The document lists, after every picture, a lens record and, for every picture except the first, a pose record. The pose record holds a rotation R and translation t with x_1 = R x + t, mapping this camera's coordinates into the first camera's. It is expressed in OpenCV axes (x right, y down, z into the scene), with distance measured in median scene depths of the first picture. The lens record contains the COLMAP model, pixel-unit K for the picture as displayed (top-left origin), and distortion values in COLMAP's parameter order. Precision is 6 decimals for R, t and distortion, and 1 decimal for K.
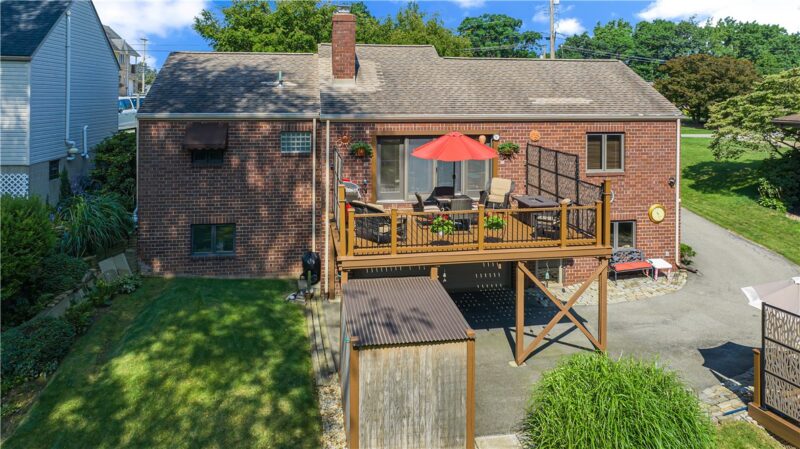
lens RADIAL K [[573.9, 0, 400.1], [0, 573.9, 167.1], [0, 0, 1]] dist [-0.013432, -0.004978]
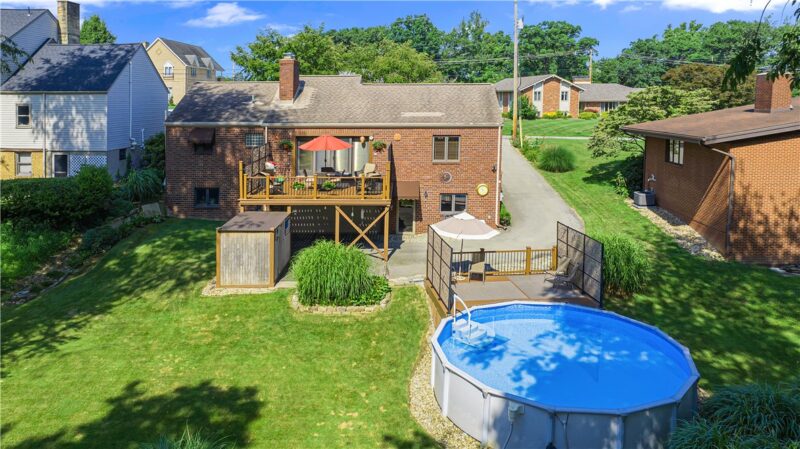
lens RADIAL K [[582.1, 0, 400.0], [0, 582.1, 224.5], [0, 0, 1]] dist [0.001245, -0.000024]
pose [[0.979981, 0.037738, -0.195482, 0.570387], [-0.019910, 0.995525, 0.092373, 0.036078], [0.198093, -0.086631, 0.976347, -0.576379]]
